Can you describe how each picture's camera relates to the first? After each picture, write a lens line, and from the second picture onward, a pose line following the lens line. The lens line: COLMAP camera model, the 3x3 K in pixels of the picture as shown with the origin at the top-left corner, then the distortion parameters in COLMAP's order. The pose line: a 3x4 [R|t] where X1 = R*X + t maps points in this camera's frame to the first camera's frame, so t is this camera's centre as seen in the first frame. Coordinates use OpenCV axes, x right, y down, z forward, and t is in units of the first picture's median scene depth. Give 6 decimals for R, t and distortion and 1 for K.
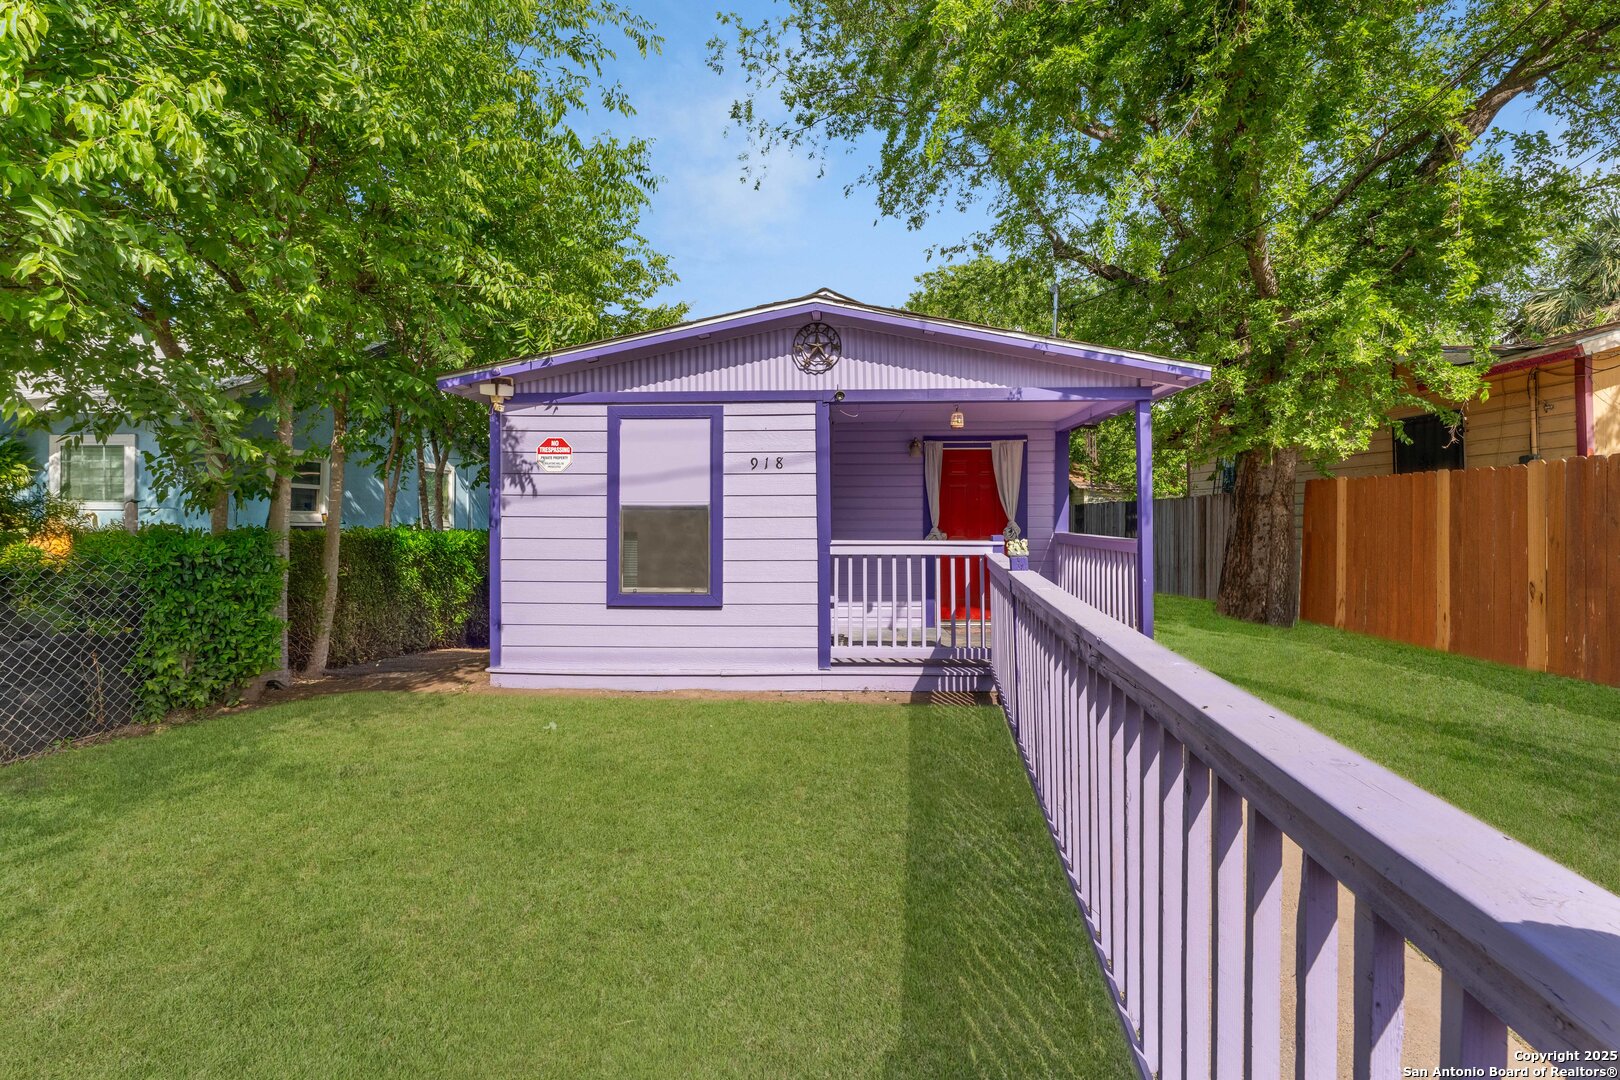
lens RADIAL K [[652.0, 0, 803.9], [0, 652.0, 500.3], [0, 0, 1]] dist [-0.005123, 0.000733]
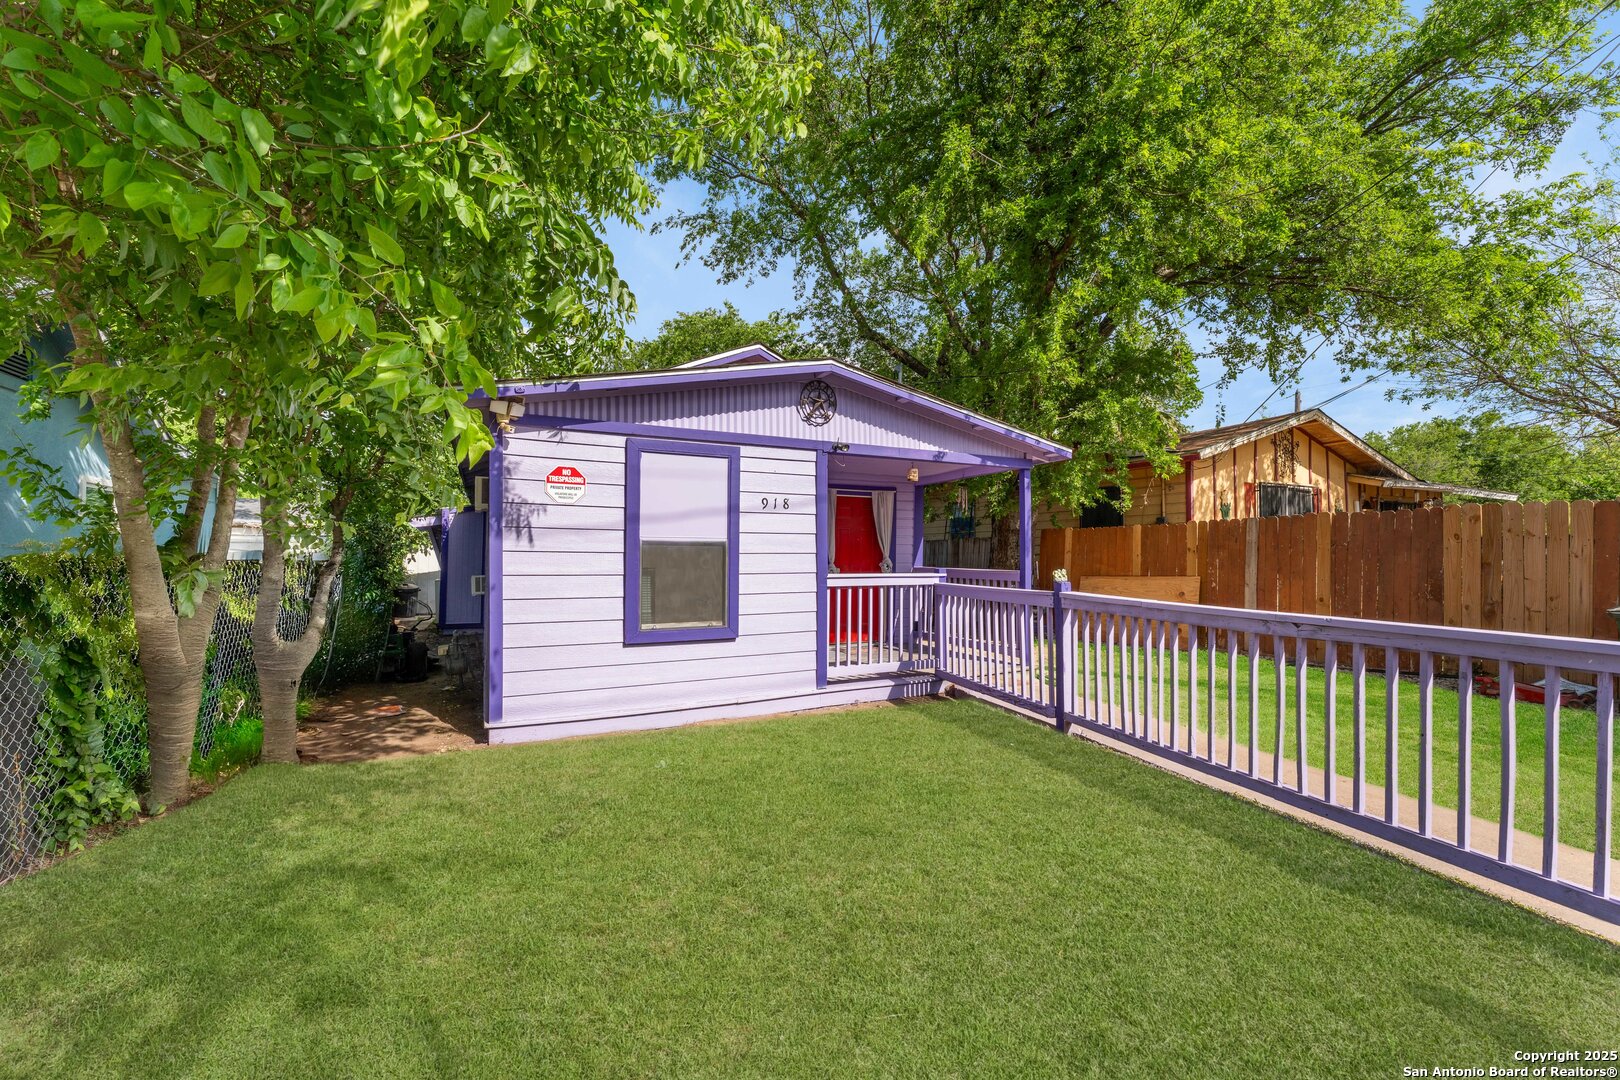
lens RADIAL K [[652.0, 0, 797.7], [0, 652.0, 539.0], [0, 0, 1]] dist [-0.005123, 0.000733]
pose [[0.876637, 0.015498, 0.480903, -0.544755], [-0.015408, 0.999873, -0.004136, 0.005927], [-0.480906, -0.003785, 0.876764, 0.030690]]
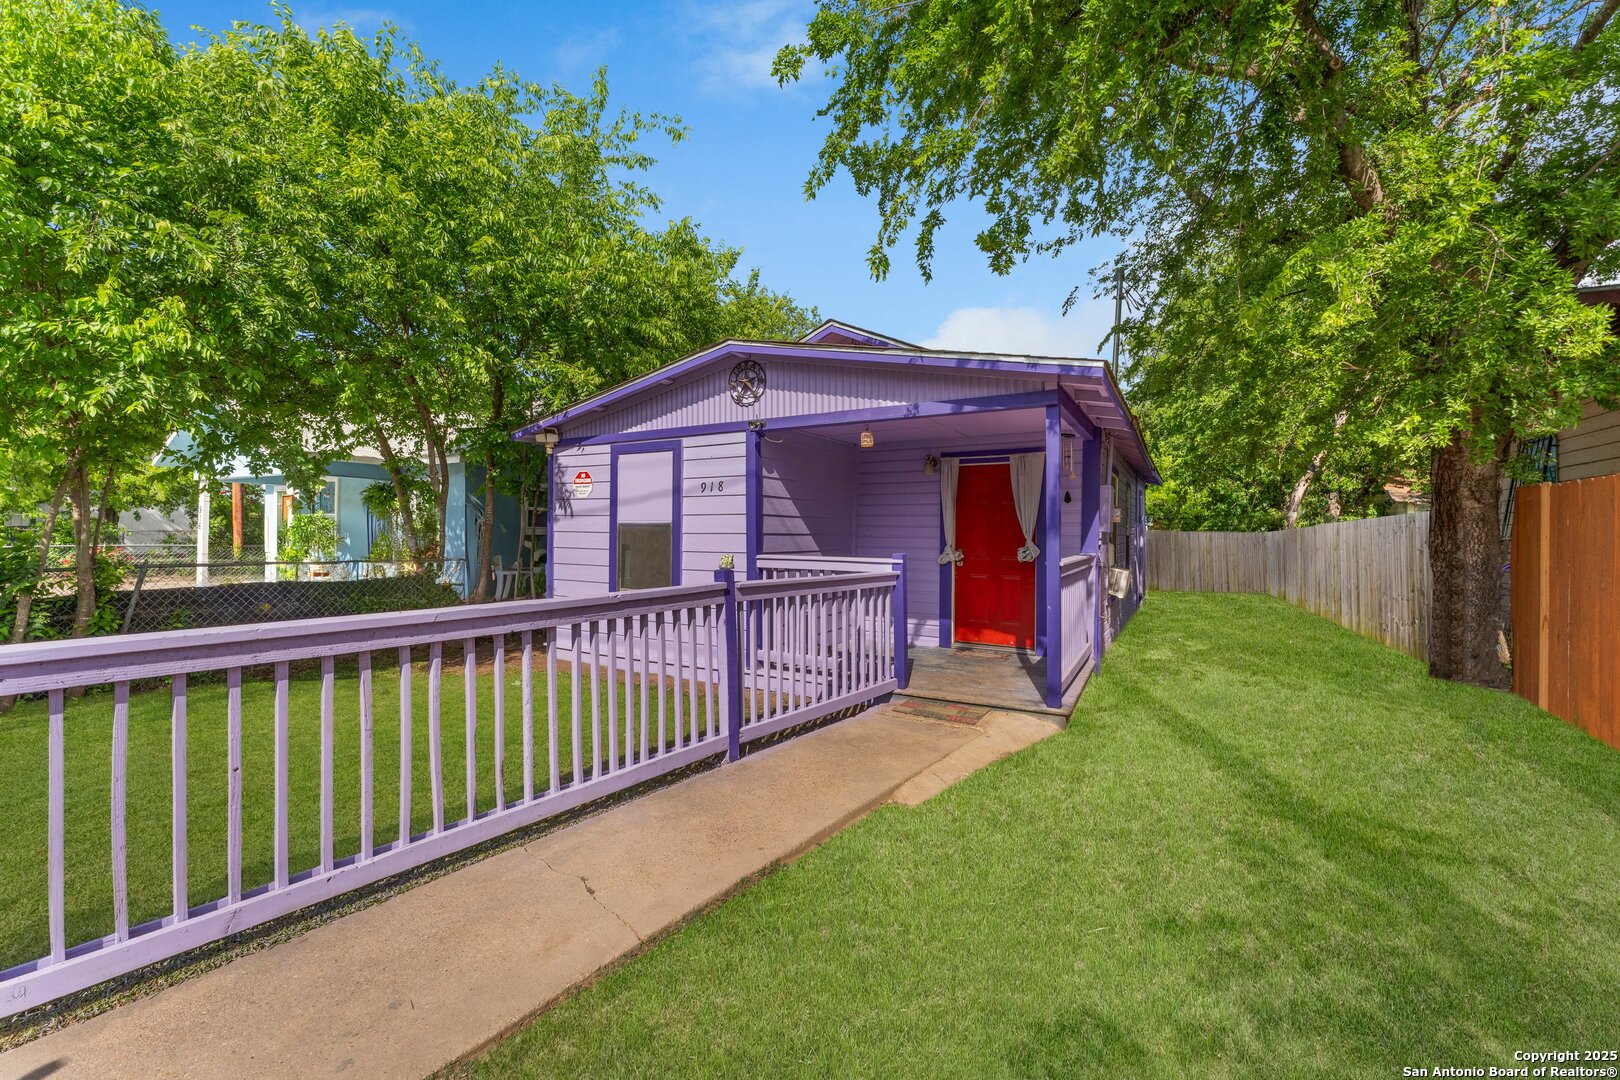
lens RADIAL K [[652.0, 0, 807.1], [0, 652.0, 528.7], [0, 0, 1]] dist [-0.005123, 0.000733]
pose [[0.883561, 0.005422, -0.468285, 0.636319], [0.002005, 0.999880, 0.015362, 0.000357], [0.468312, -0.014512, 0.883444, 0.053327]]
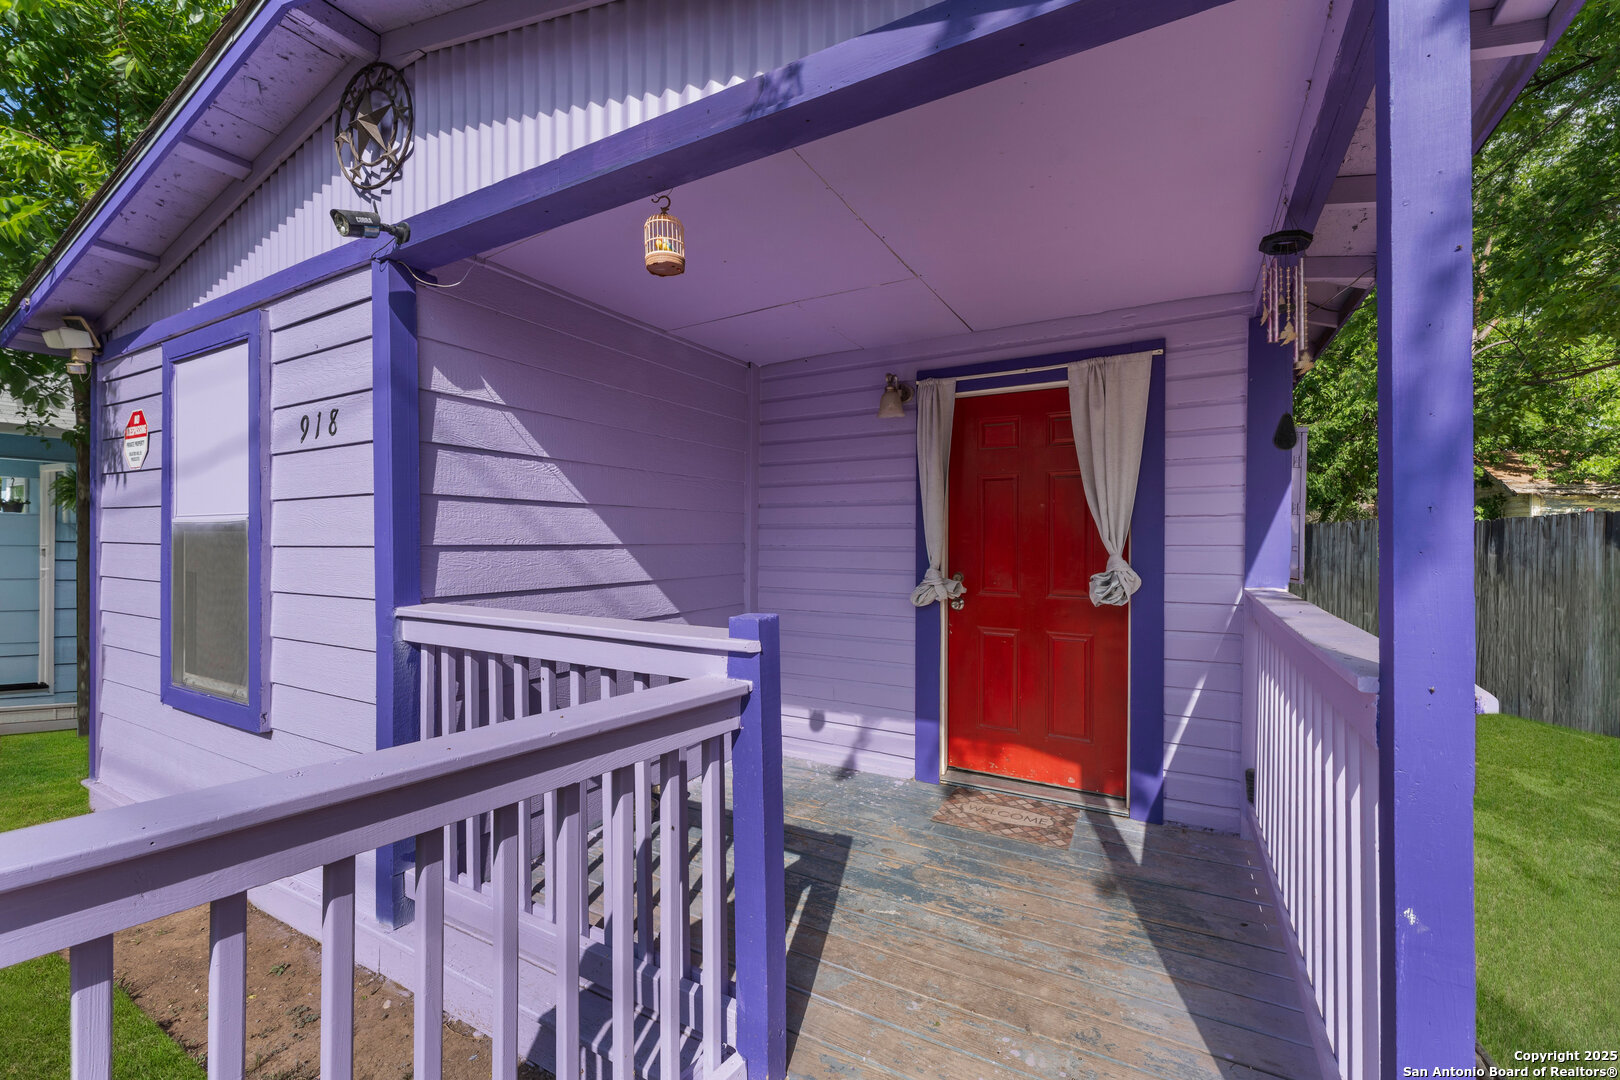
lens RADIAL K [[652.0, 0, 817.1], [0, 652.0, 544.2], [0, 0, 1]] dist [-0.005123, 0.000733]
pose [[0.895185, 0.005919, -0.445656, 0.448282], [0.008488, 0.999504, 0.030324, 0.013613], [0.445615, -0.030928, 0.894690, 0.751305]]
